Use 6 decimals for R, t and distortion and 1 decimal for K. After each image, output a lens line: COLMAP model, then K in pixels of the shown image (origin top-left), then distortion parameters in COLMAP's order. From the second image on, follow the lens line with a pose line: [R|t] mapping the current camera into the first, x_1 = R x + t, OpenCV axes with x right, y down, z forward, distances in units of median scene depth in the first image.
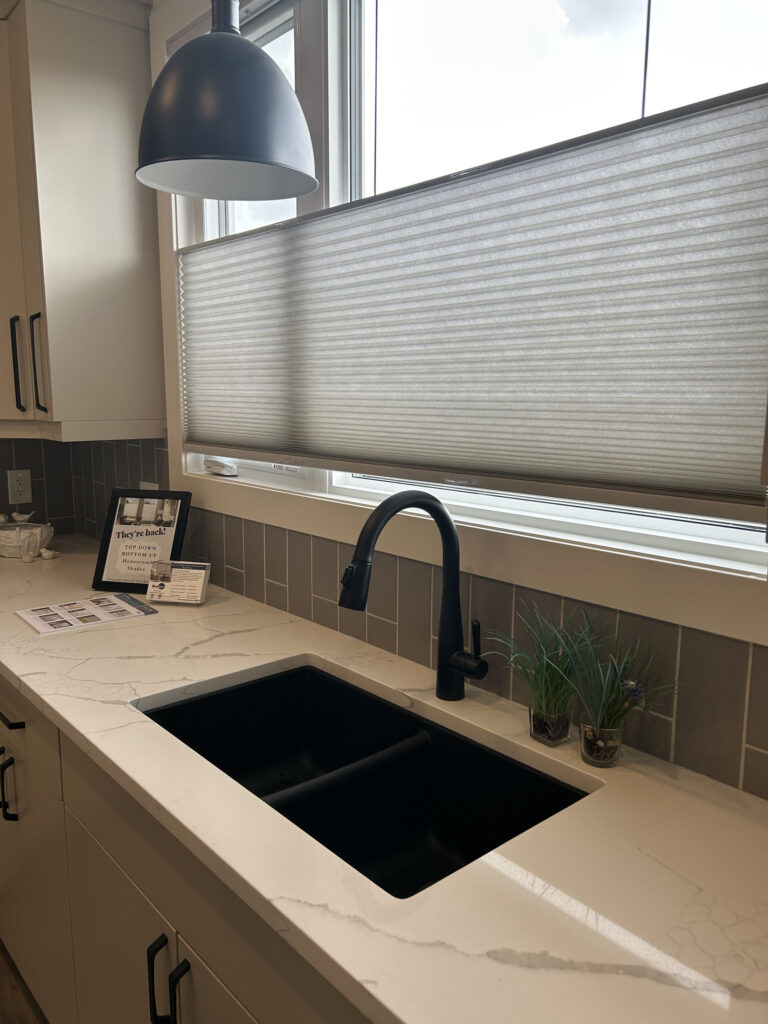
lens RADIAL K [[801.8, 0, 381.3], [0, 801.8, 509.7], [0, 0, 1]] dist [0.039081, -0.003560]
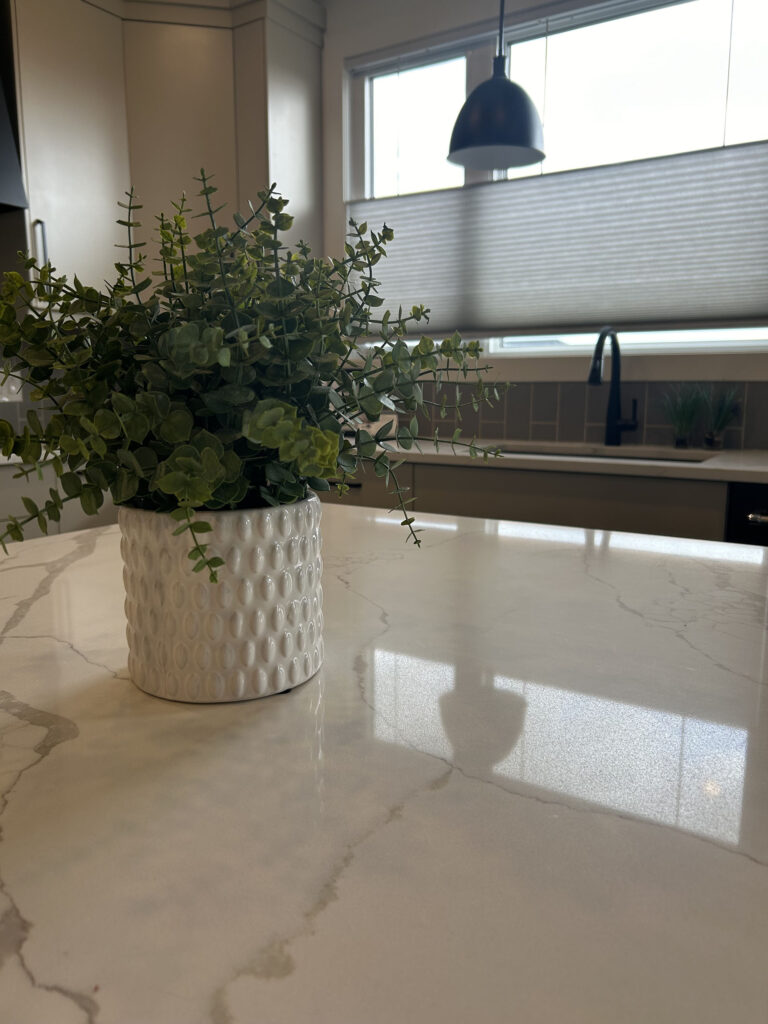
lens RADIAL K [[801.8, 0, 386.5], [0, 801.8, 514.9], [0, 0, 1]] dist [0.039081, -0.003560]
pose [[0.958830, -0.049921, 0.279557, -1.031615], [0.043668, 0.998638, 0.028555, 0.347881], [-0.280601, -0.015172, 0.959704, -0.723794]]
